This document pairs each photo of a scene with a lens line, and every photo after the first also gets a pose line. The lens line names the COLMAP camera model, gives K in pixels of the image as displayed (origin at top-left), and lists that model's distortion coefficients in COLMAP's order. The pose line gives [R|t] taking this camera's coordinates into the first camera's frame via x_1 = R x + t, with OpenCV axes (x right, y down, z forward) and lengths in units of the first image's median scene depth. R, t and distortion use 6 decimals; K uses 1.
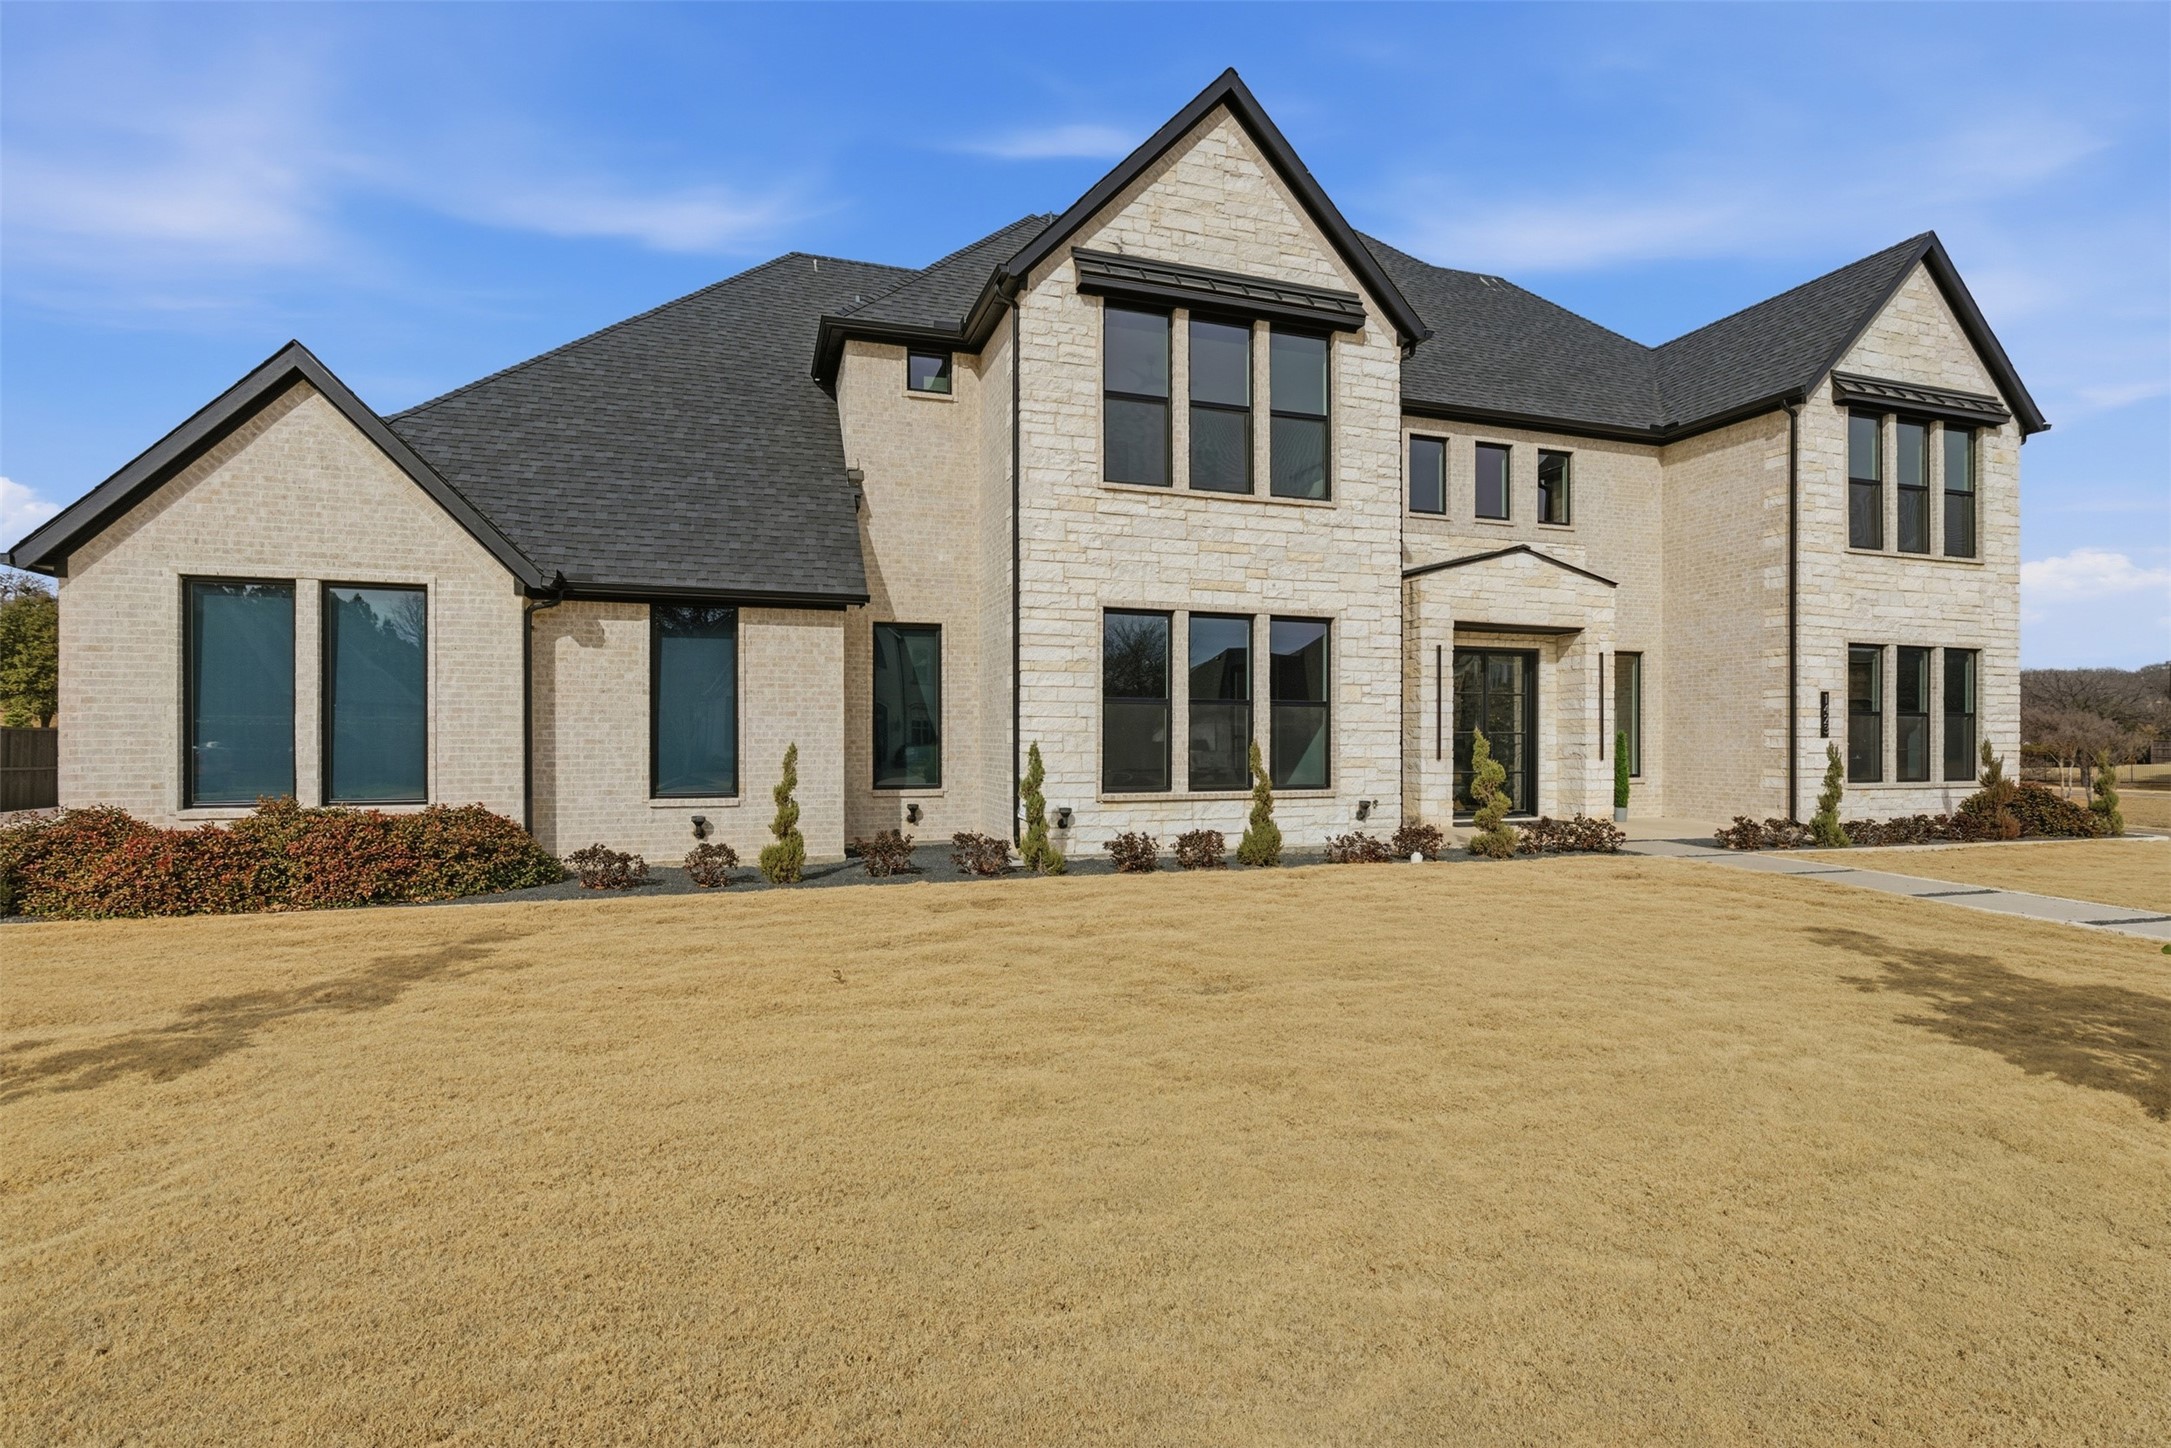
lens RADIAL K [[1294.3, 0, 1146.8], [0, 1294.3, 761.8], [0, 0, 1]] dist [0.002753, 0.004488]
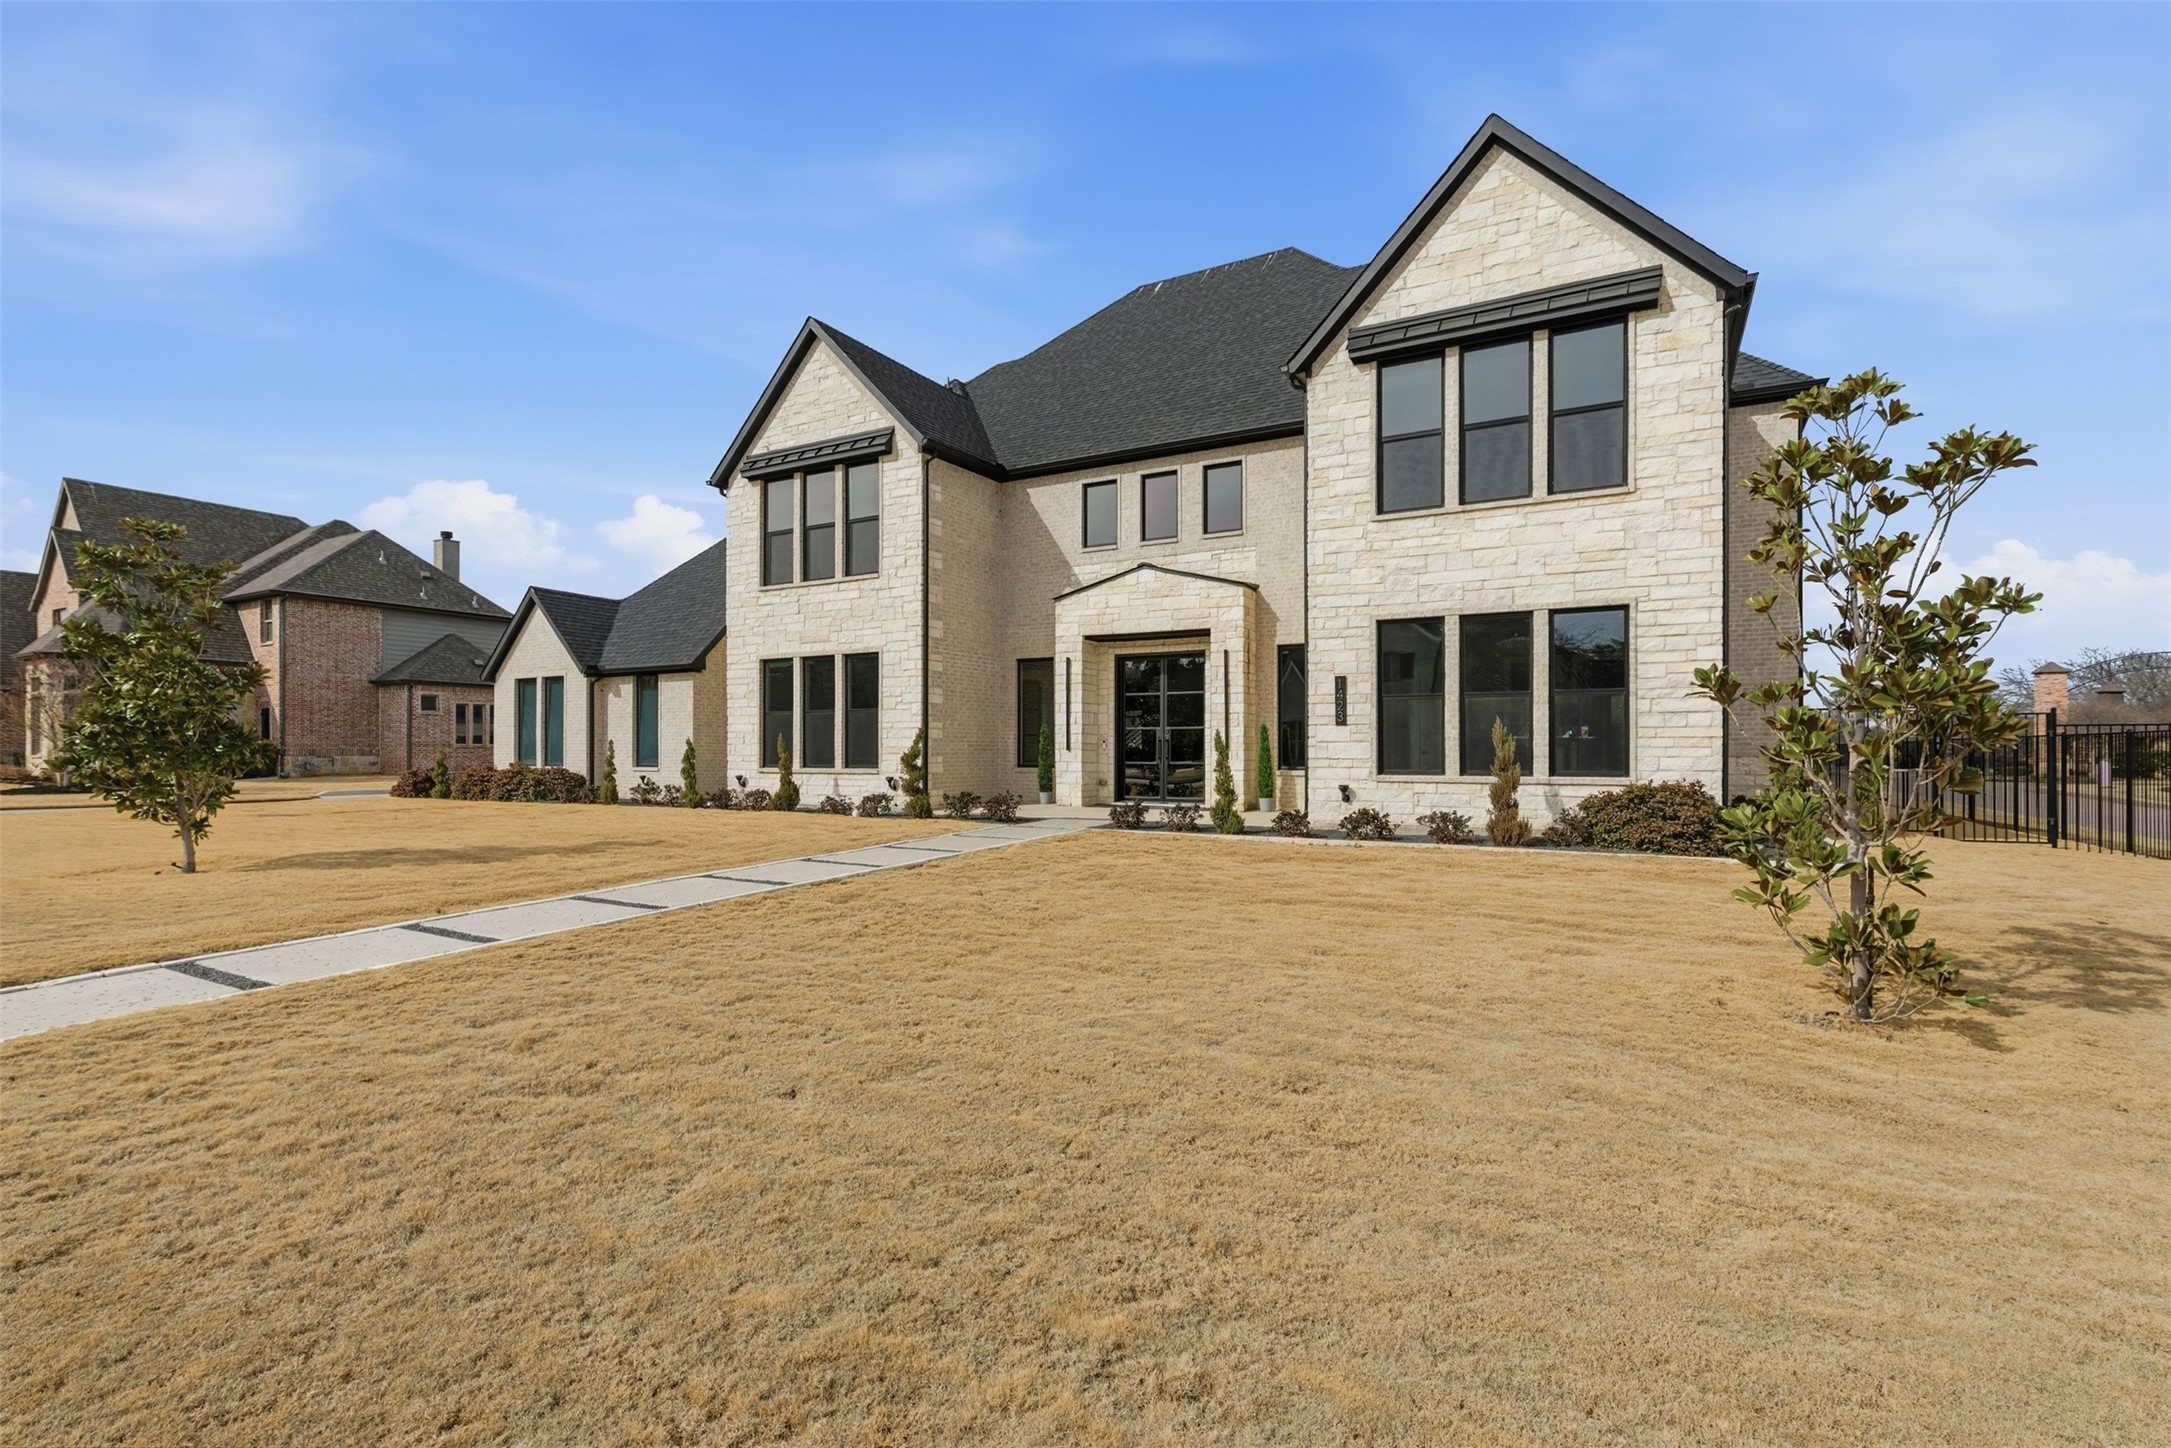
lens RADIAL K [[986.2, 0, 1070.8], [0, 986.2, 755.1], [0, 0, 1]] dist [-0.001214, 0.001174]
pose [[0.600052, 0.007351, -0.799927, 0.977891], [-0.002047, 0.999969, 0.007654, -0.001971], [0.799958, -0.002956, 0.600049, 0.416526]]
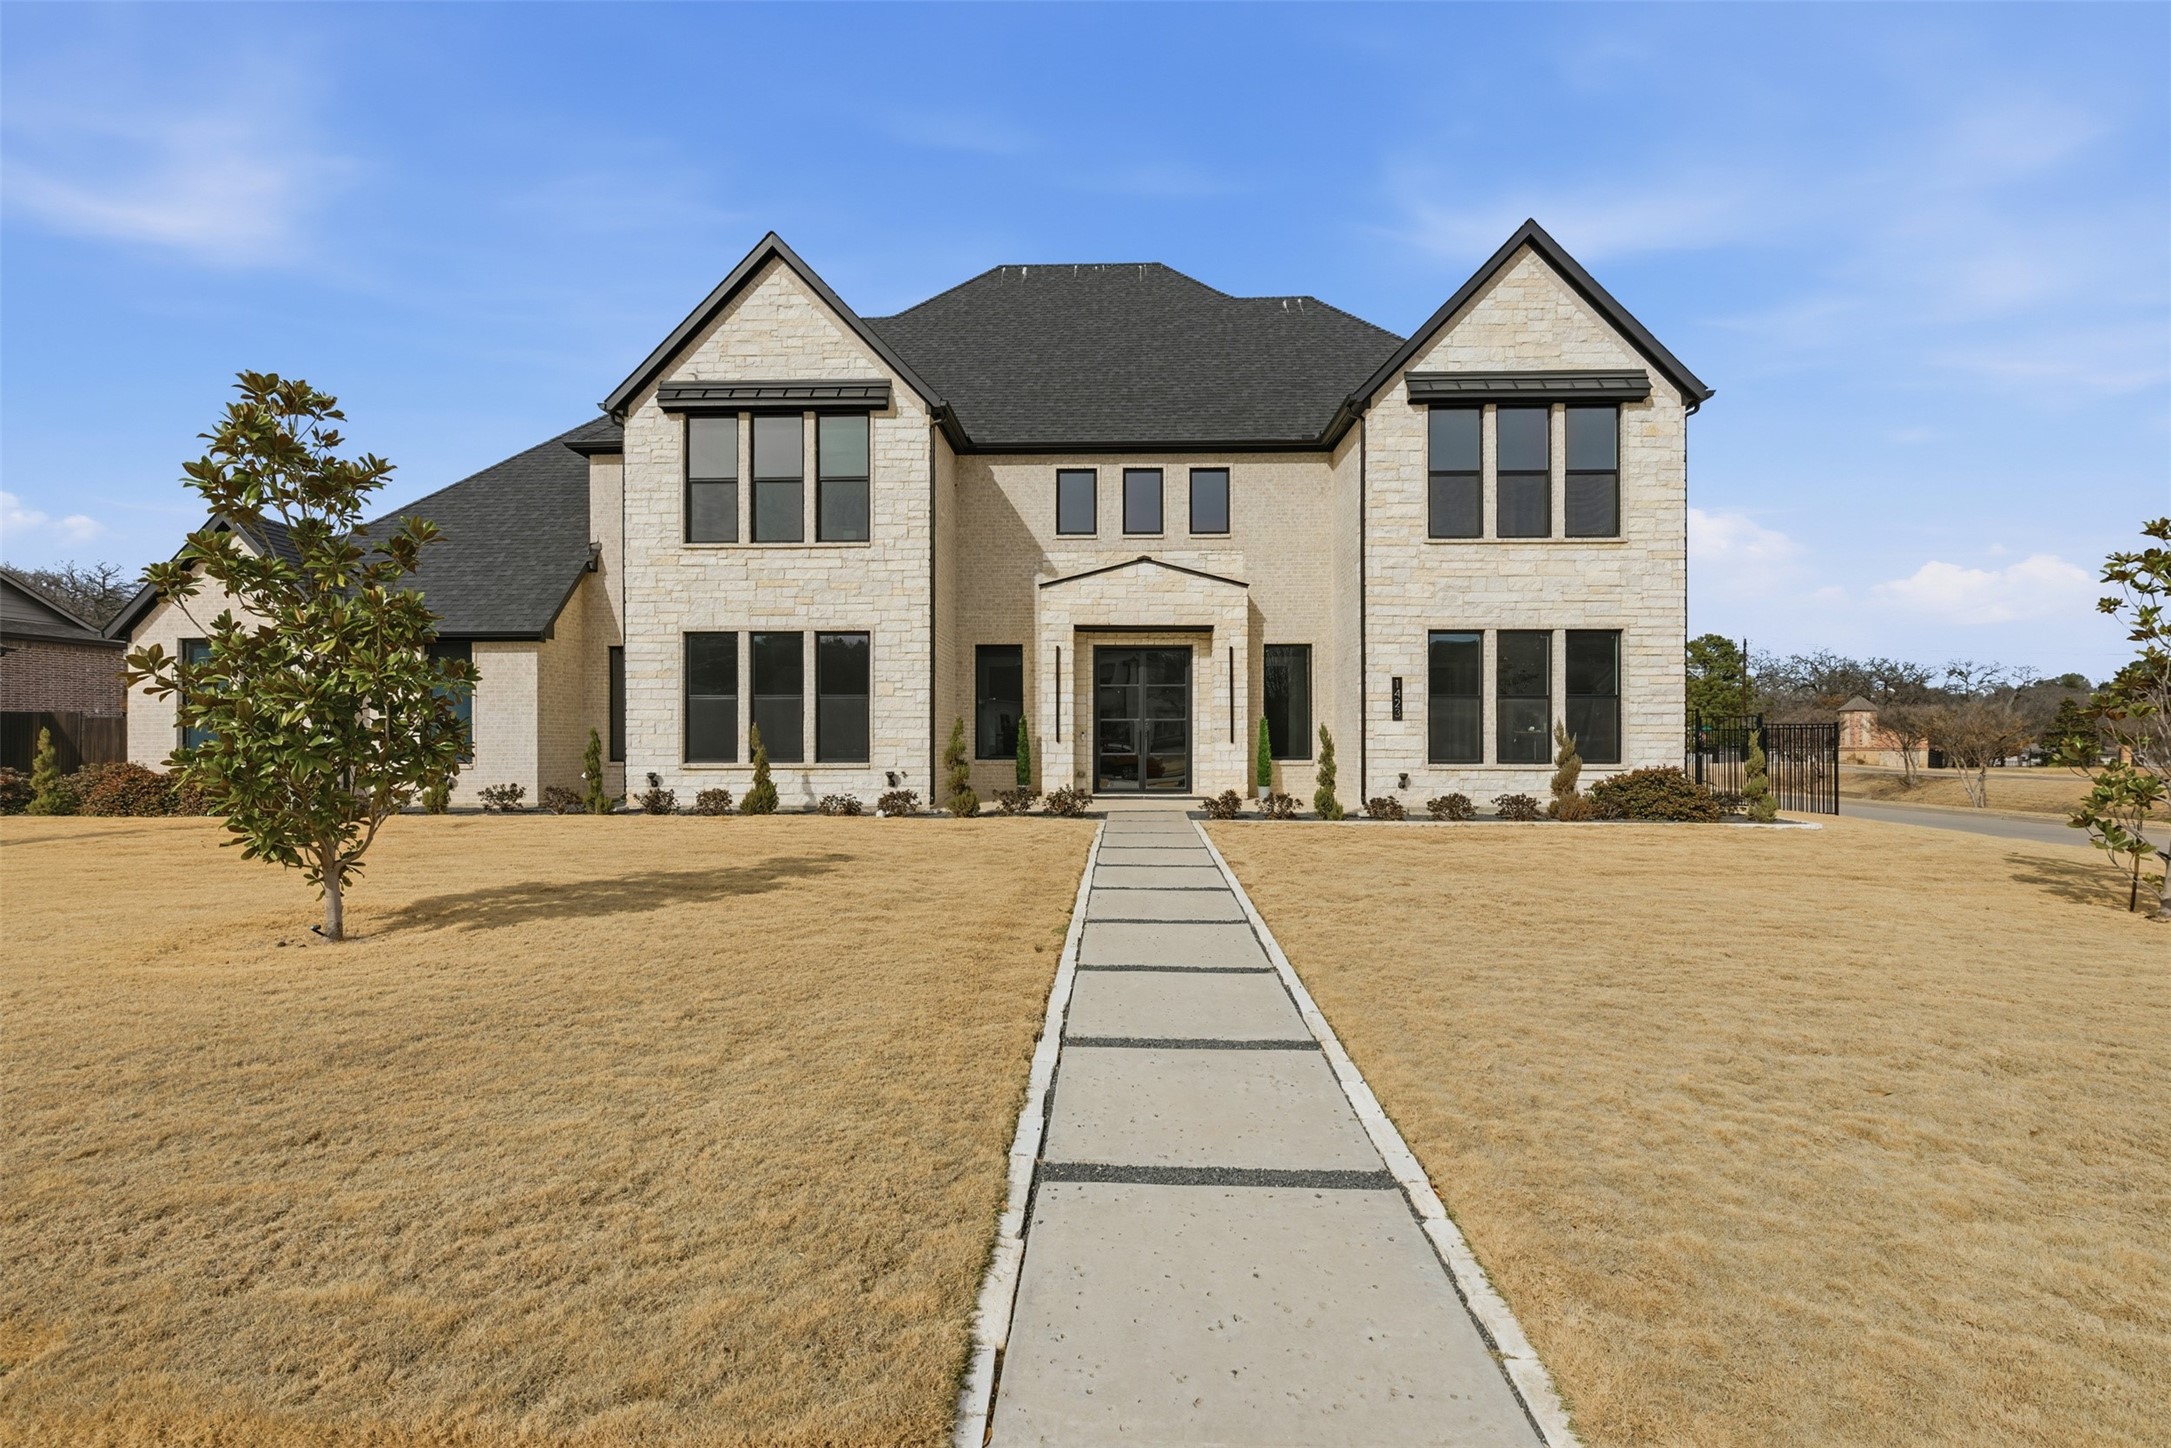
lens RADIAL K [[986.2, 0, 1103.4], [0, 986.2, 741.4], [0, 0, 1]] dist [-0.001214, 0.001174]
pose [[0.903502, 0.007277, -0.428522, 0.653075], [-0.003366, 0.999945, 0.009884, -0.008625], [0.428571, -0.007488, 0.903477, 0.167988]]
